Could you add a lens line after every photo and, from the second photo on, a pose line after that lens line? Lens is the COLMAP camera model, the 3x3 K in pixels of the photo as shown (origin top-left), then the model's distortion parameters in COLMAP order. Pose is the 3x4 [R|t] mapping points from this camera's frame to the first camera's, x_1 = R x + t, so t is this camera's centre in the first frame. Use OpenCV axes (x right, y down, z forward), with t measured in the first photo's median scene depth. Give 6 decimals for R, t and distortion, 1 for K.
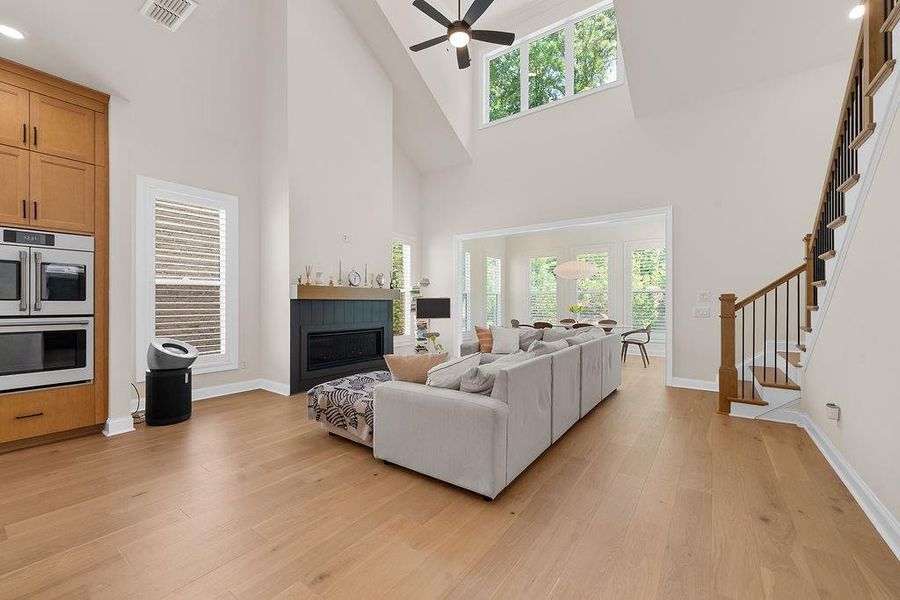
lens RADIAL K [[365.4, 0, 448.2], [0, 365.4, 301.8], [0, 0, 1]] dist [-0.000661, -0.000228]
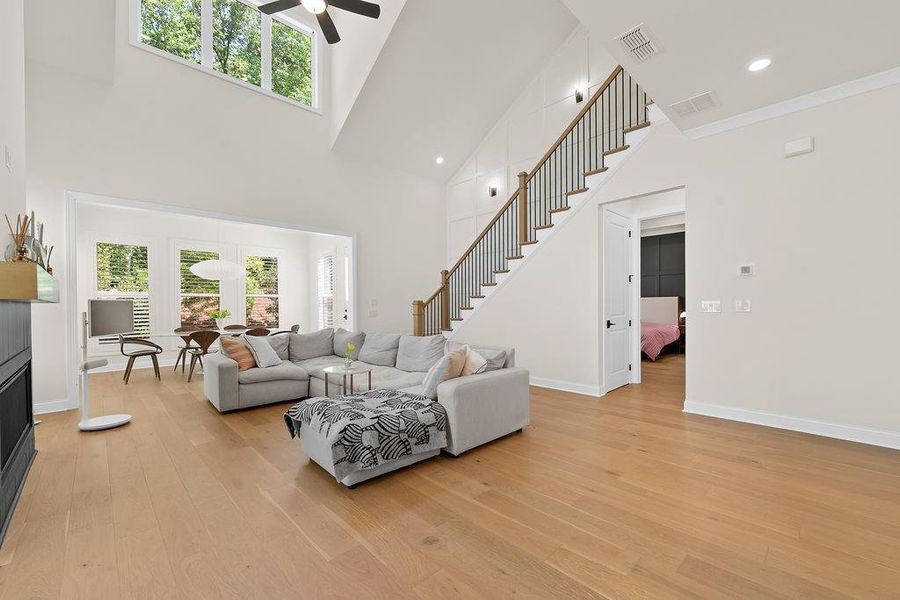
lens RADIAL K [[372.1, 0, 446.9], [0, 372.1, 308.0], [0, 0, 1]] dist [0.000094, -0.000058]
pose [[0.184008, -0.007991, 0.982892, -1.036432], [0.002815, 0.999967, 0.007602, -0.001320], [-0.982921, 0.001368, 0.184024, 0.693043]]
